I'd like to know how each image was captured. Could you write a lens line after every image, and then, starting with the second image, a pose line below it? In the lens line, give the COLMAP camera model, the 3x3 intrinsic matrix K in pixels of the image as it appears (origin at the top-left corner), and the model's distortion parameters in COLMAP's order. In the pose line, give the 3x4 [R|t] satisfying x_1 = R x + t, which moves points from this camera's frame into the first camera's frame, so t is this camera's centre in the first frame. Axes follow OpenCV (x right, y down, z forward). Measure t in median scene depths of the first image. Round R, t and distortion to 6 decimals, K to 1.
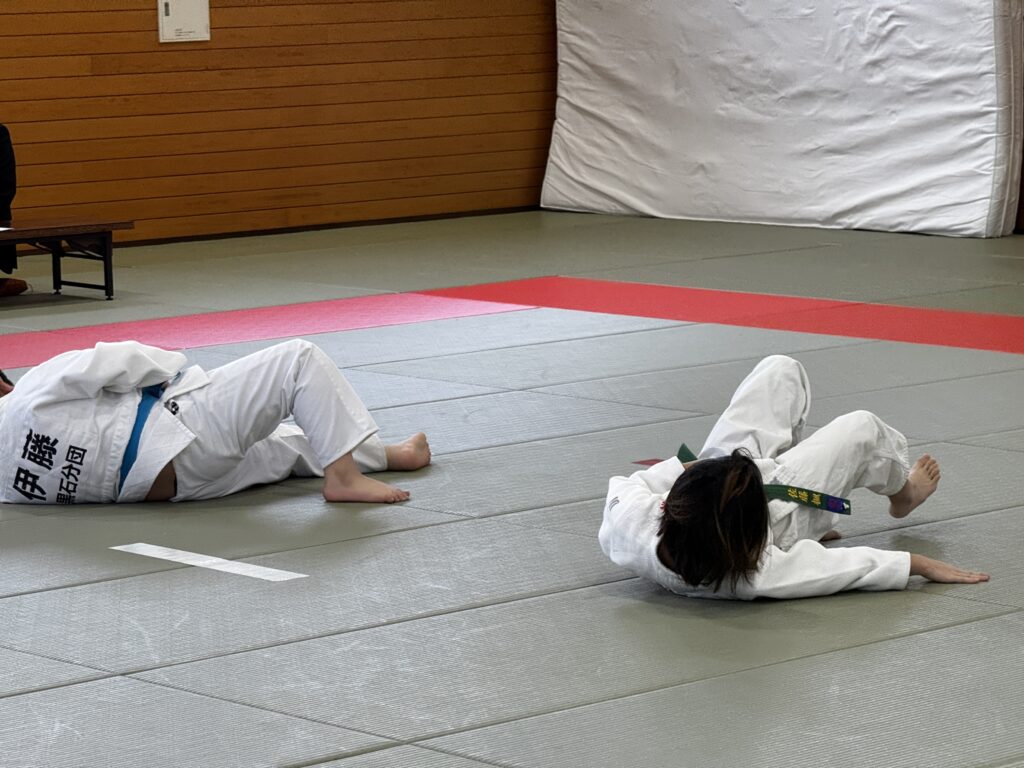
lens RADIAL K [[3650.6, 0, 541.1], [0, 3650.6, 386.3], [0, 0, 1]] dist [0.077314, 3.226024]
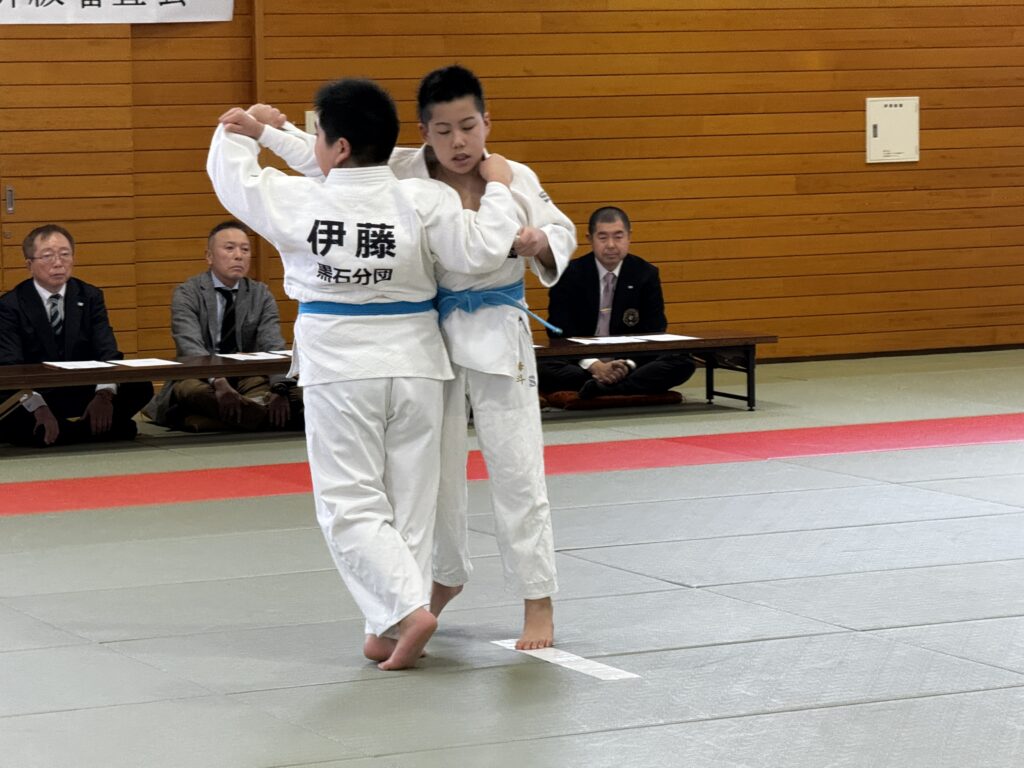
lens RADIAL K [[3650.6, 0, 541.1], [0, 3650.6, 386.3], [0, 0, 1]] dist [0.077314, 3.226024]
pose [[0.956058, 0.029180, -0.291722, 0.110303], [-0.037810, 0.998997, -0.023988, -0.002915], [0.290729, 0.033964, 0.956202, -0.009336]]
